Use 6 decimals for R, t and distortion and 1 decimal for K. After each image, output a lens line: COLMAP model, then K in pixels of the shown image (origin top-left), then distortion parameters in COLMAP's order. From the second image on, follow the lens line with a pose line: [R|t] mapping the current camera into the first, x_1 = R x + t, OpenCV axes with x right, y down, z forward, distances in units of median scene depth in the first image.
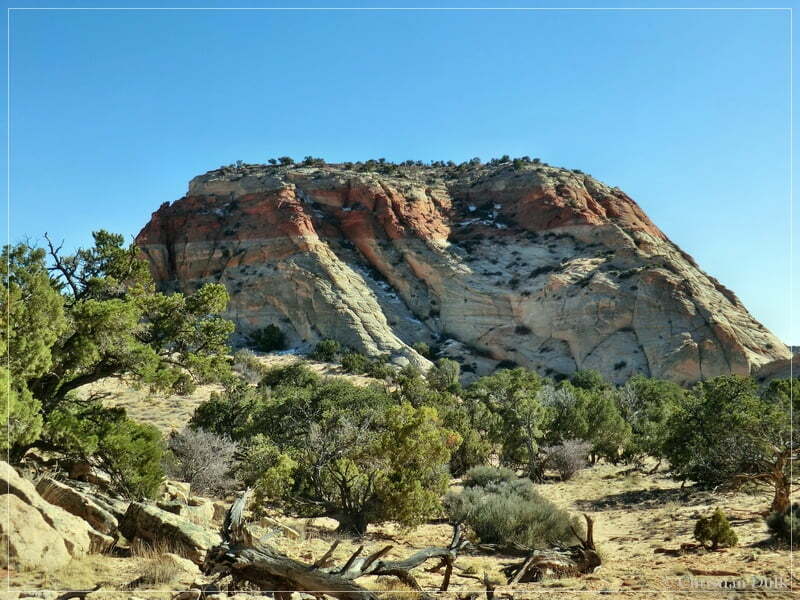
lens RADIAL K [[940.9, 0, 400.4], [0, 940.9, 300.4], [0, 0, 1]] dist [-0.004502, 0.000000]
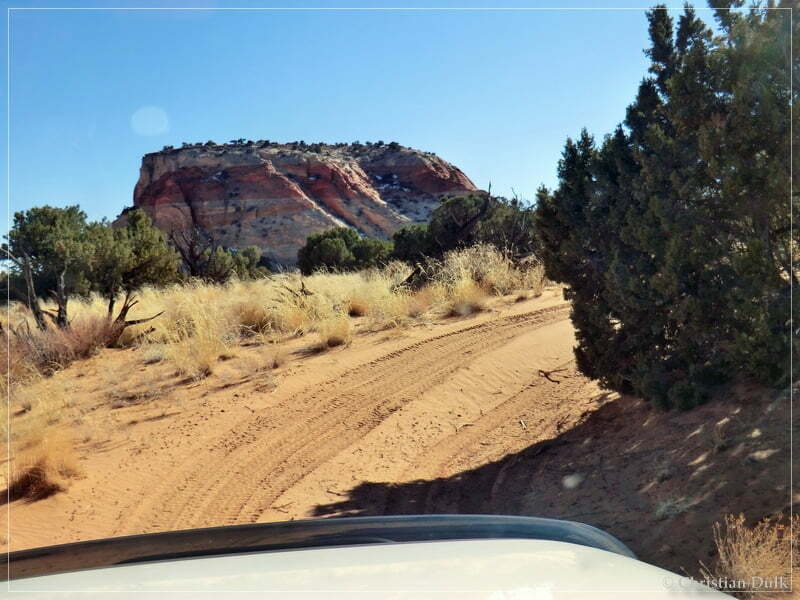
lens RADIAL K [[940.9, 0, 399.7], [0, 940.9, 299.7], [0, 0, 1]] dist [-0.004502, 0.000000]
pose [[0.885996, -0.055970, 0.460303, -0.638763], [0.023029, 0.996775, 0.076876, -0.016160], [-0.463121, -0.057511, 0.884427, -0.411956]]
